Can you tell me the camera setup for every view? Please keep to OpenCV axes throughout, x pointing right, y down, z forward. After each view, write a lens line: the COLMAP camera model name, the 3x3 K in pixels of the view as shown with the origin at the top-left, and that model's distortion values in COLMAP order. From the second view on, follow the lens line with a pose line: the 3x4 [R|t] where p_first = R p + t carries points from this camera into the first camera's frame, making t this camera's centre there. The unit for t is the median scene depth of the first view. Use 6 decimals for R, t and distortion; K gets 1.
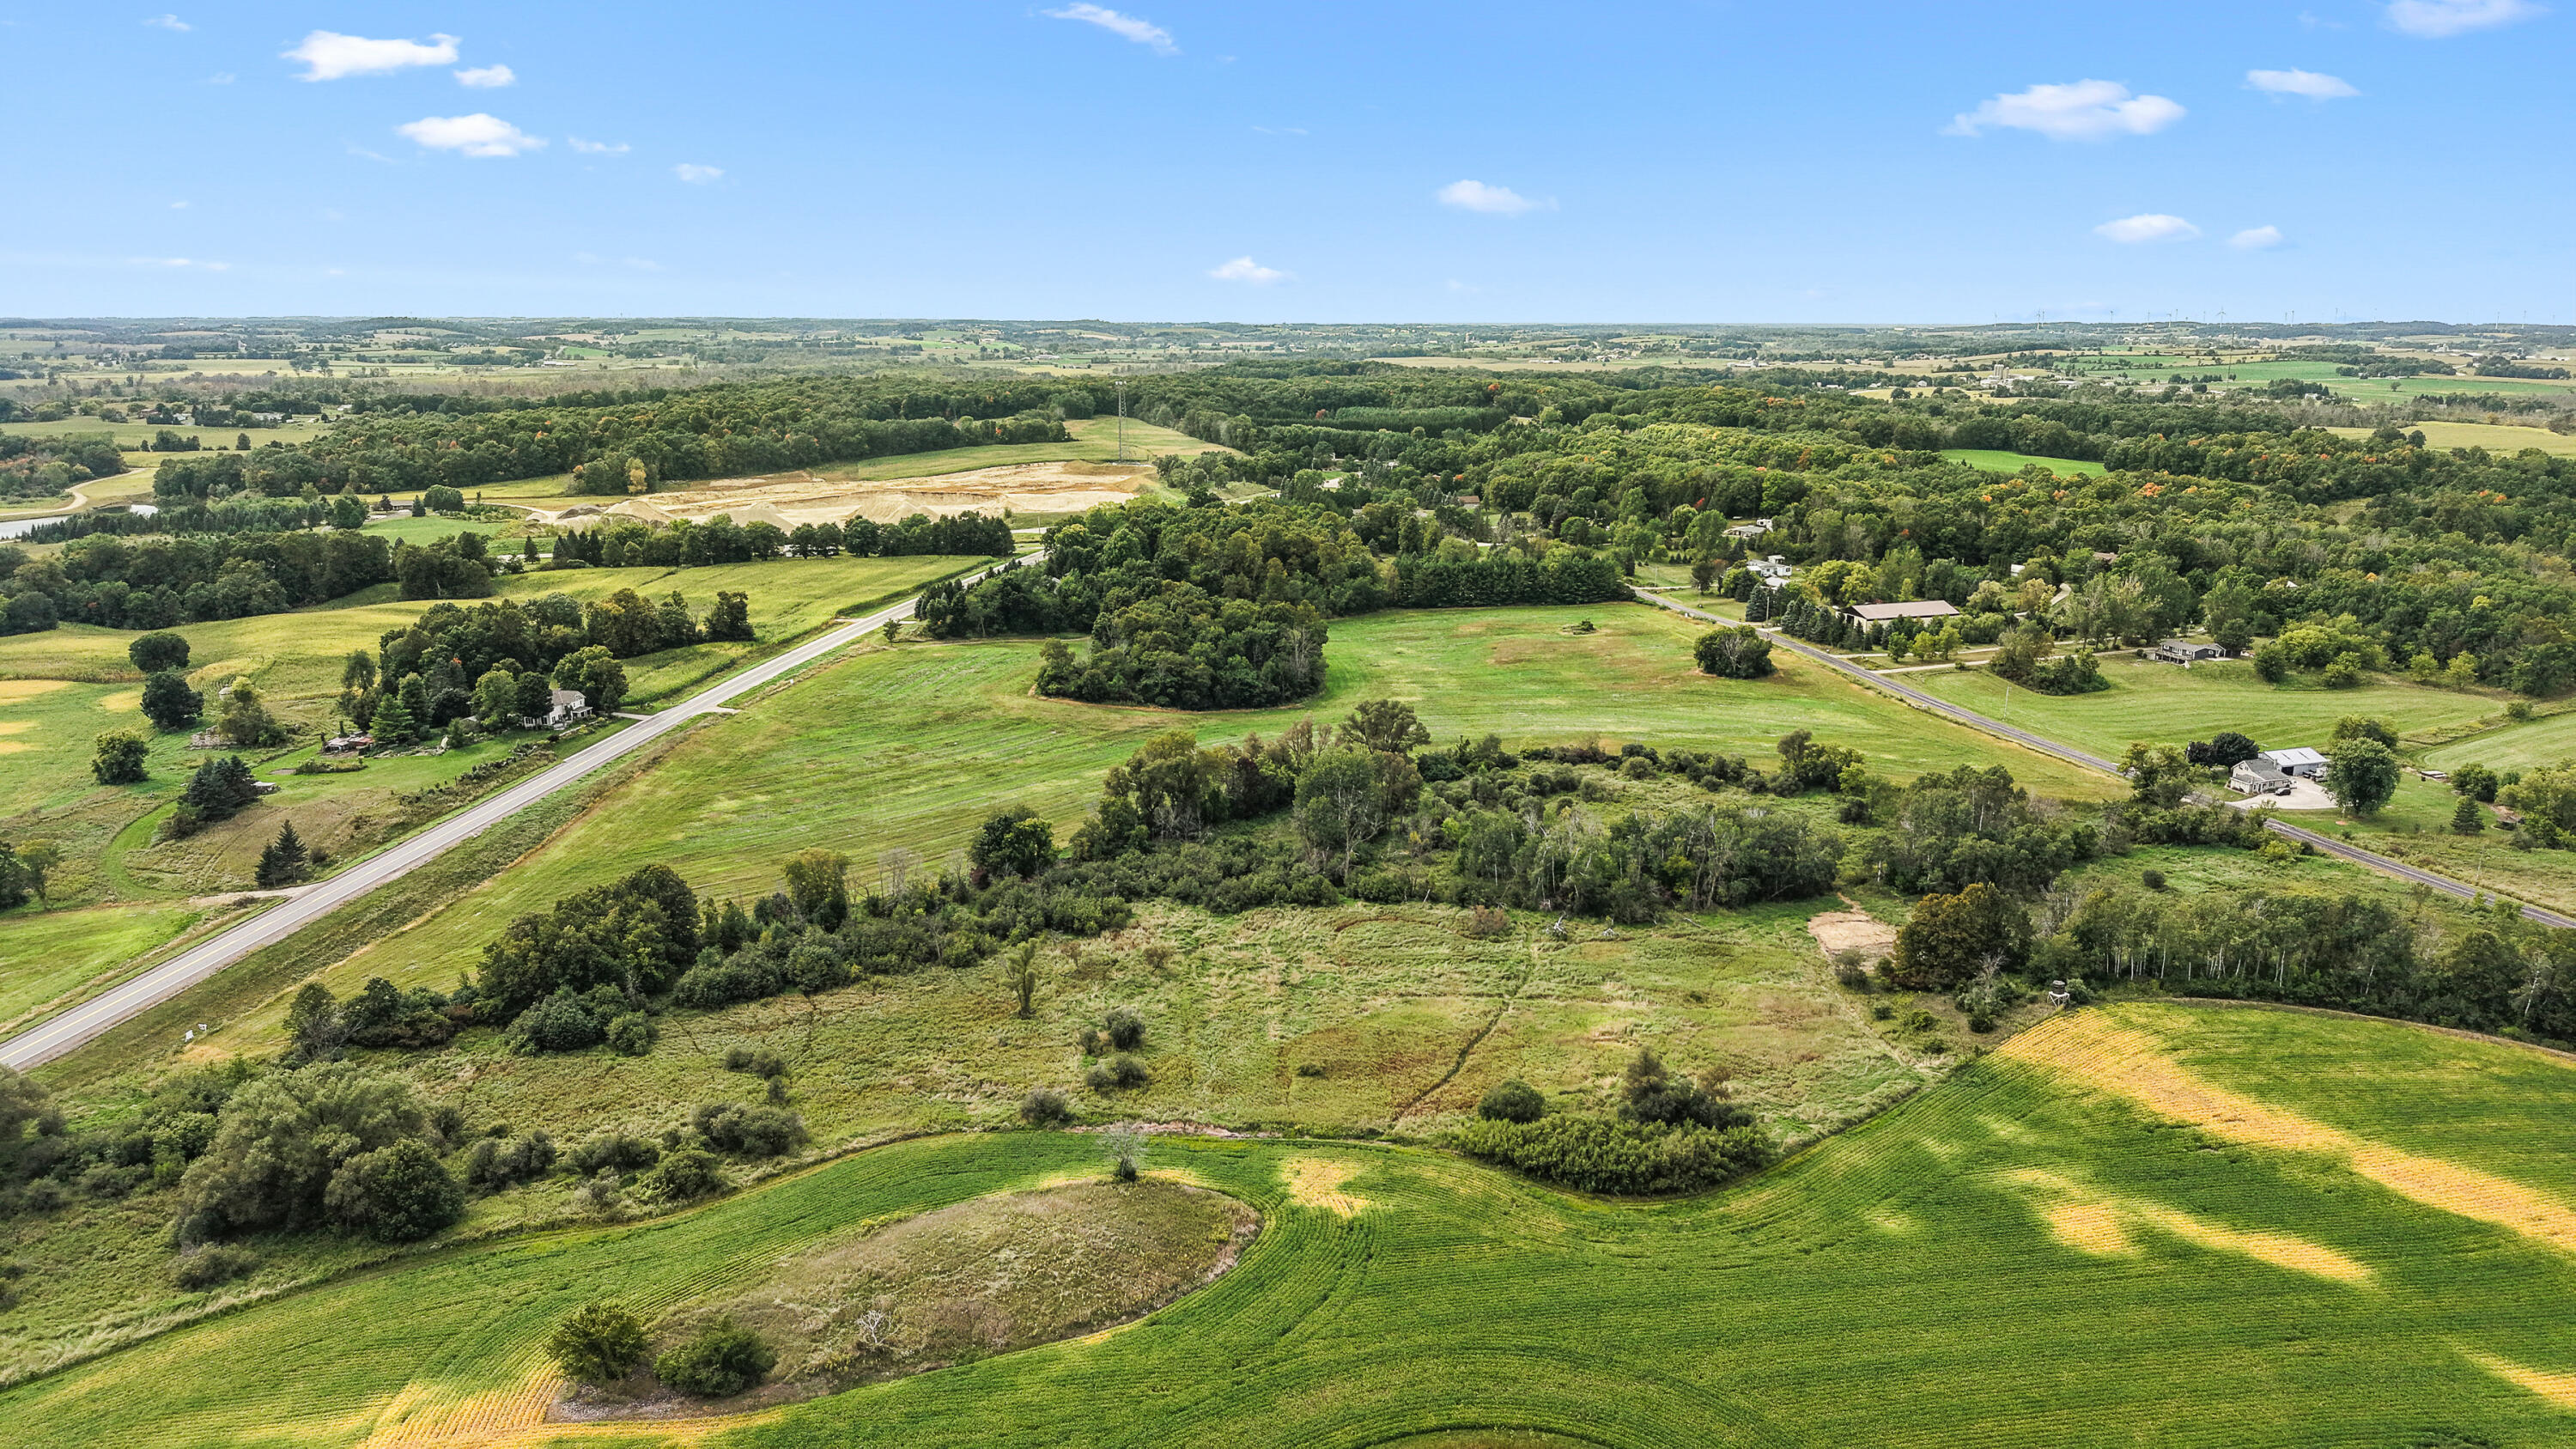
lens RADIAL K [[1738.0, 0, 1288.0], [0, 1738.0, 724.5], [0, 0, 1]] dist [0.062474, -0.114658]
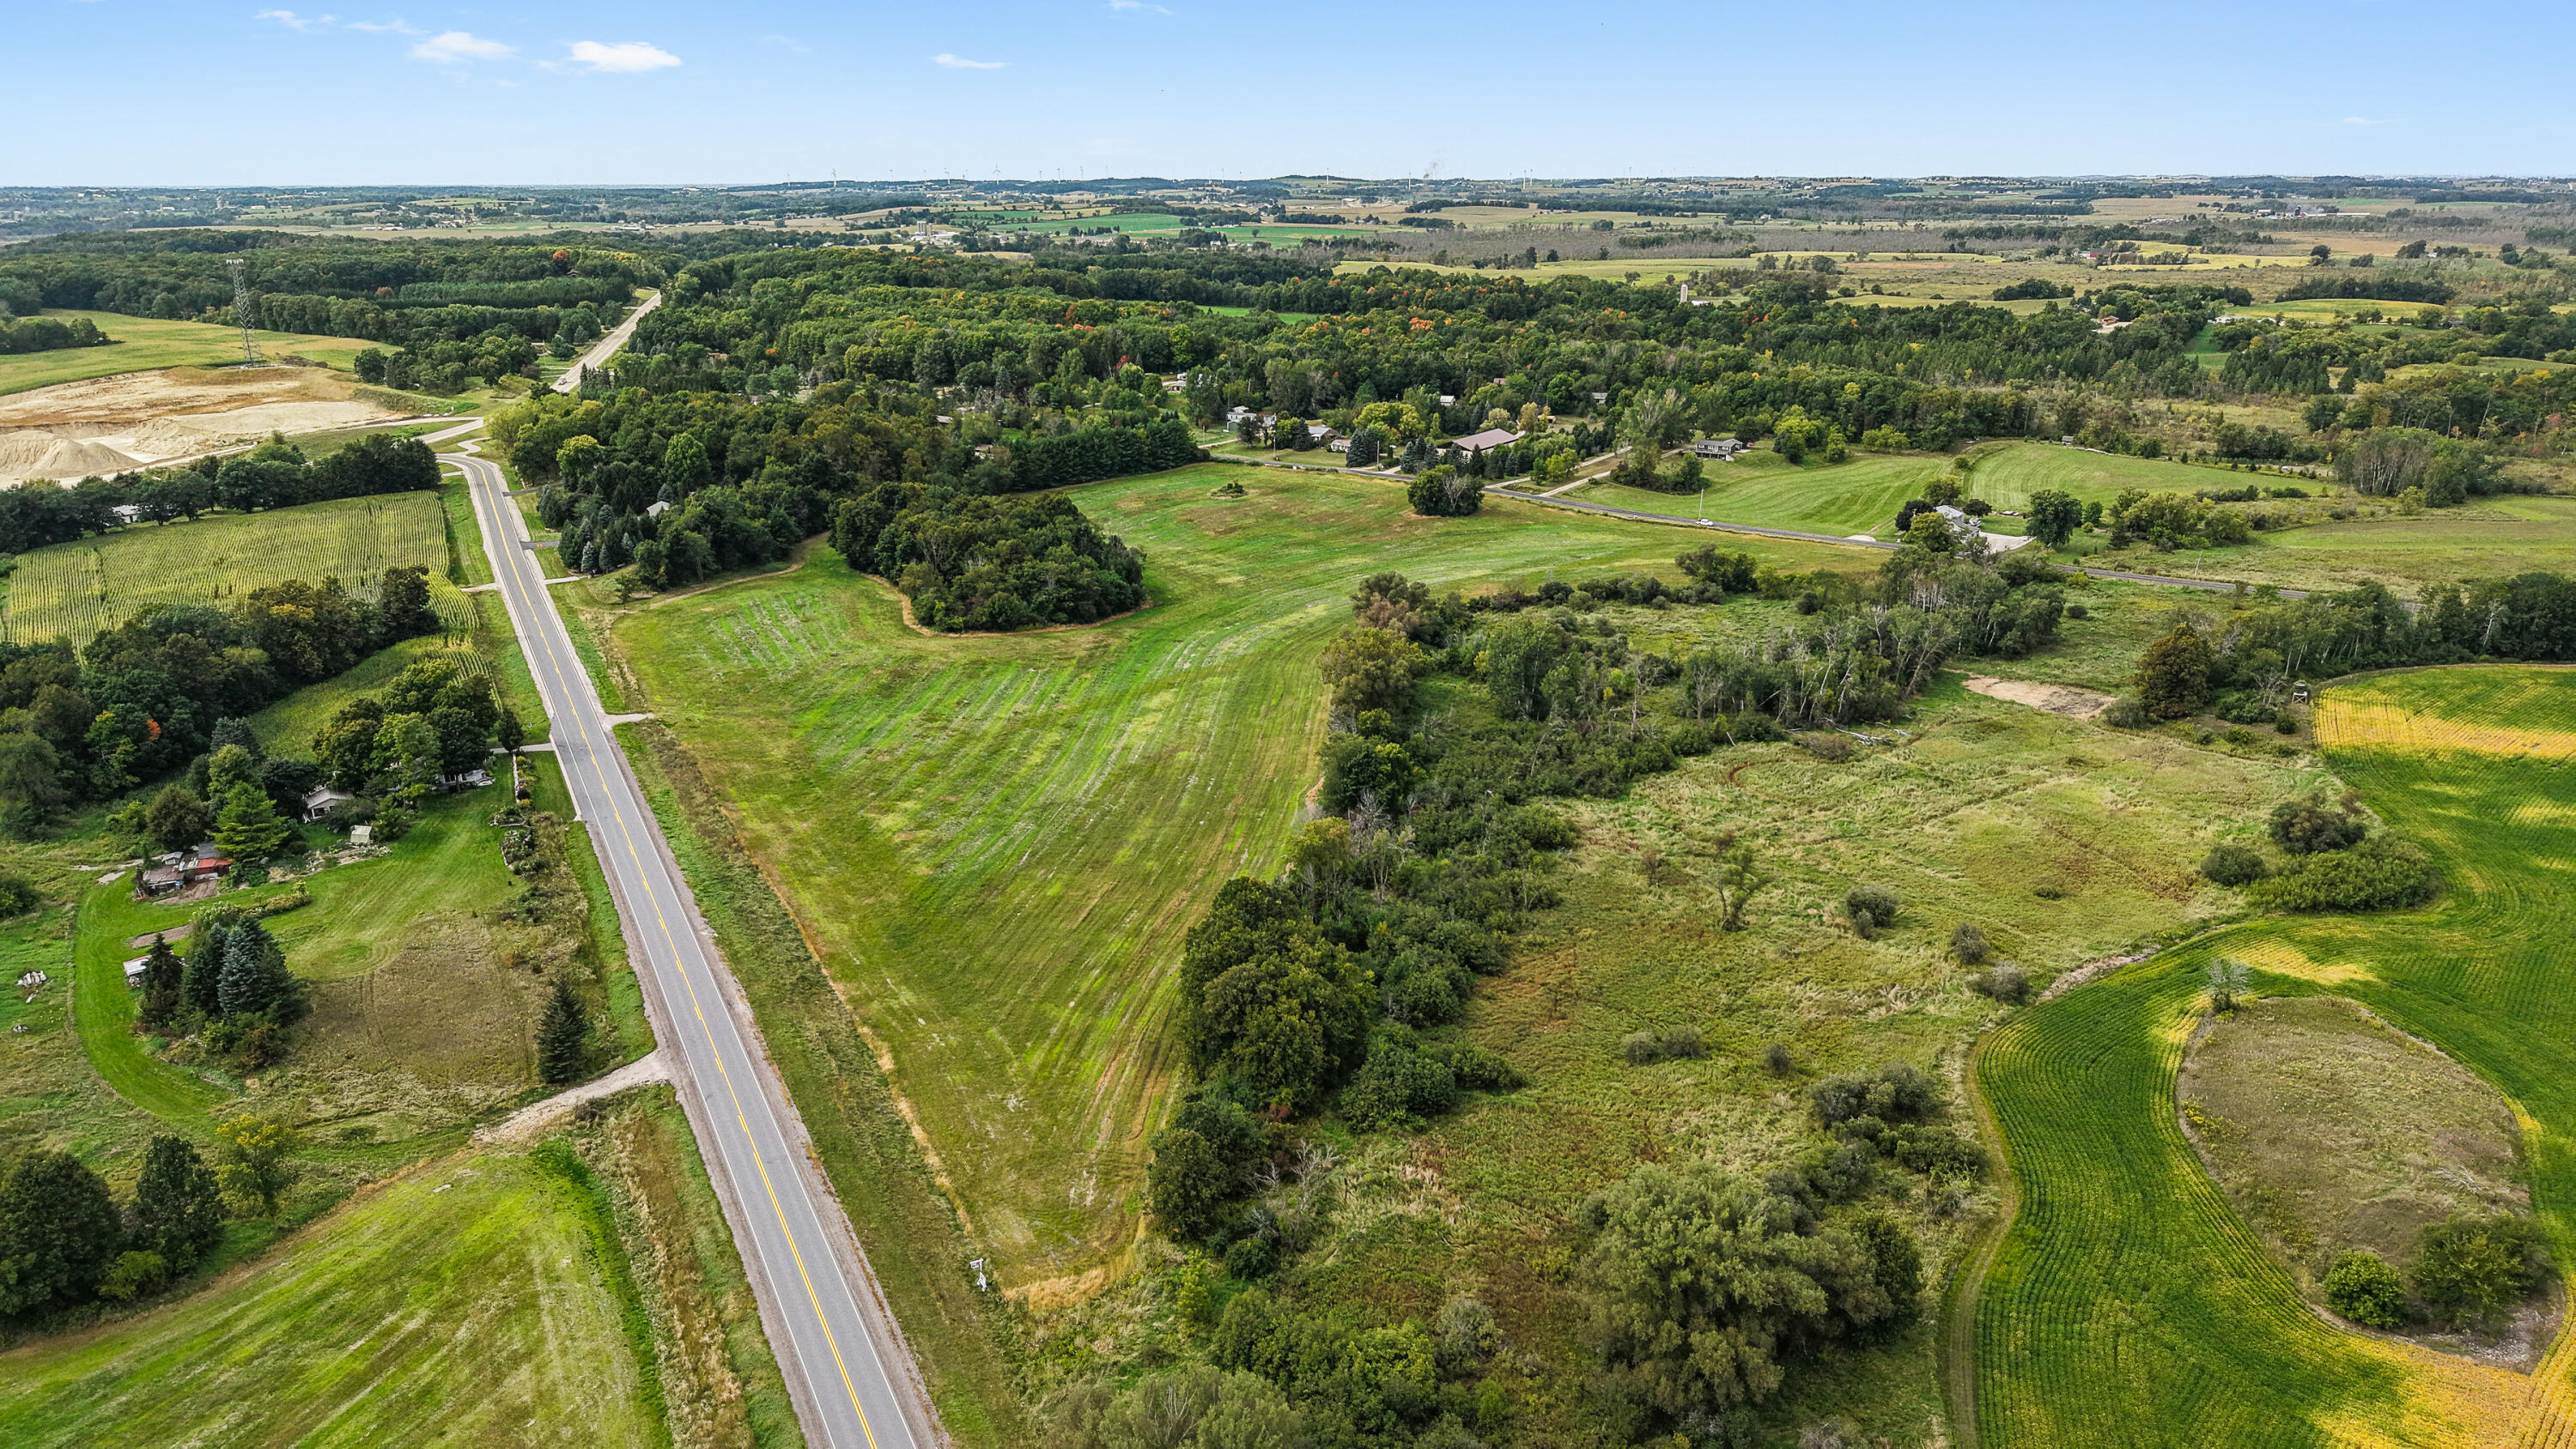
lens RADIAL K [[1741.8, 0, 1277.1], [0, 1741.8, 760.9], [0, 0, 1]] dist [0.028999, -0.047429]
pose [[0.778793, -0.204267, 0.593091, -0.321982], [0.148175, 0.978643, 0.142485, -0.032111], [-0.609529, -0.023085, 0.792427, 0.156762]]
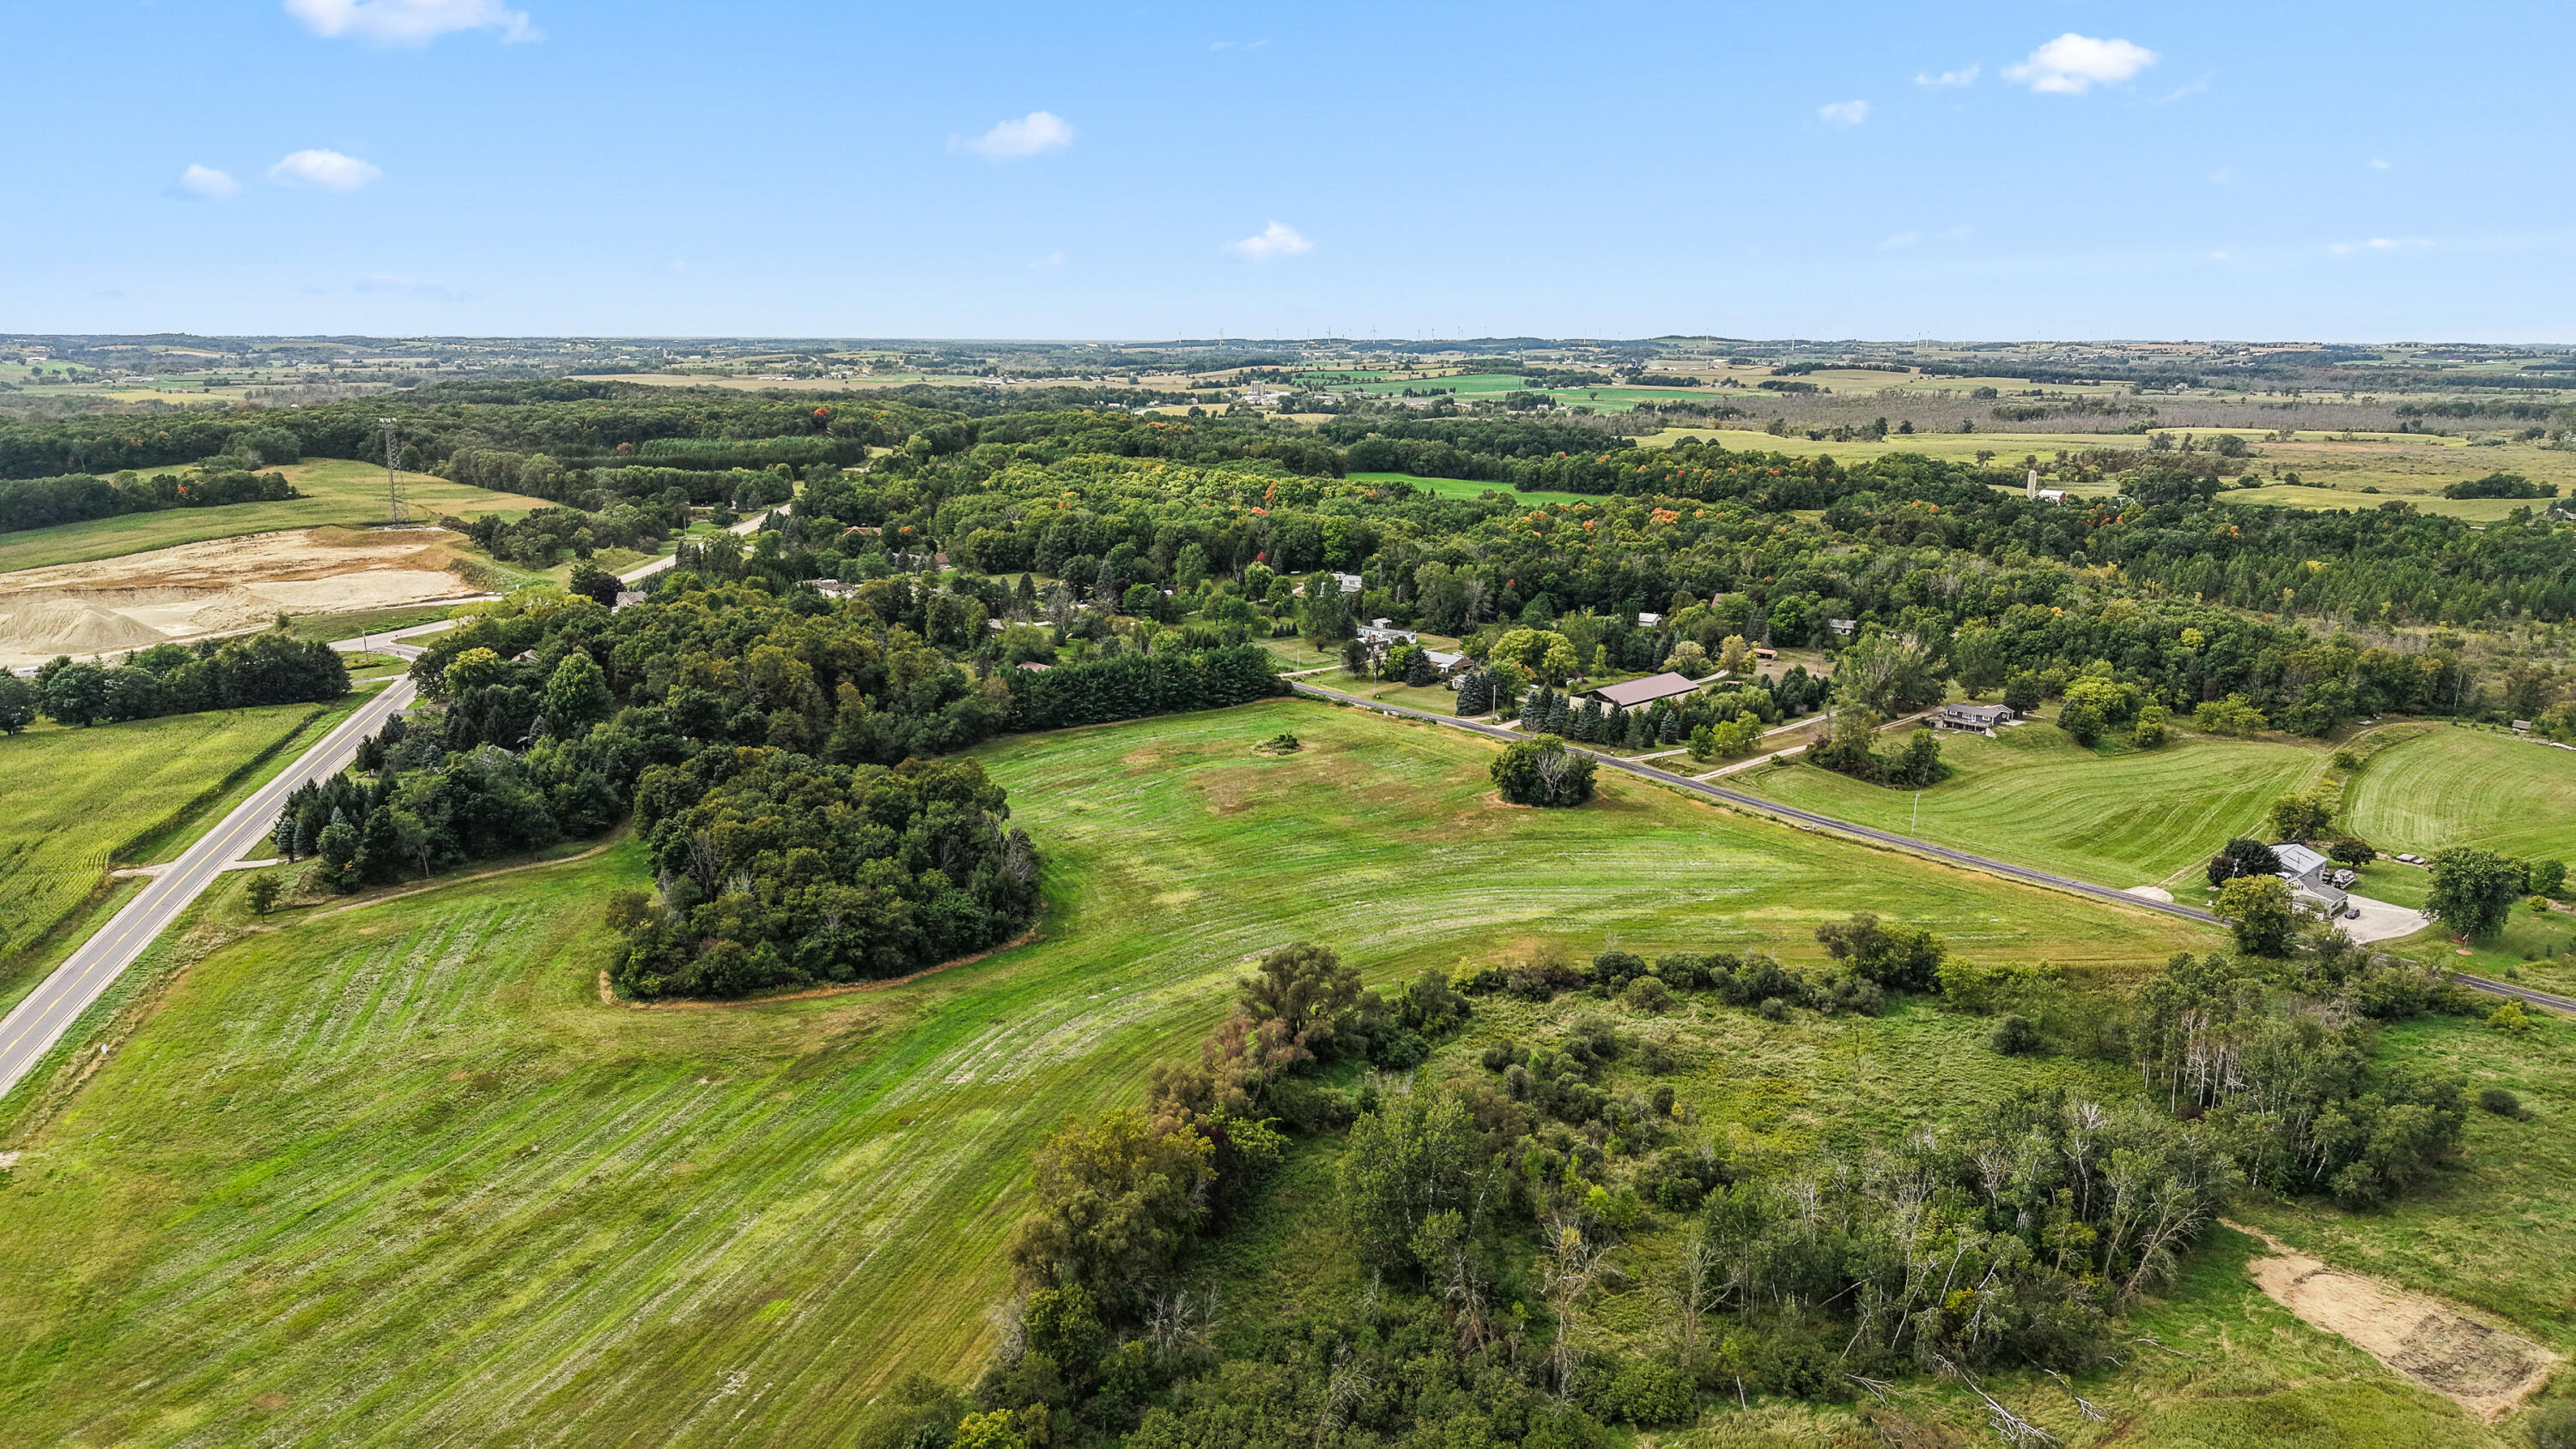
lens RADIAL K [[1729.7, 0, 1276.4], [0, 1729.7, 730.5], [0, 0, 1]] dist [0.026693, -0.035317]
pose [[0.898658, -0.097189, 0.427749, -0.115844], [0.098697, 0.994942, 0.018707, -0.057933], [-0.427403, 0.025407, 0.903704, 0.249300]]
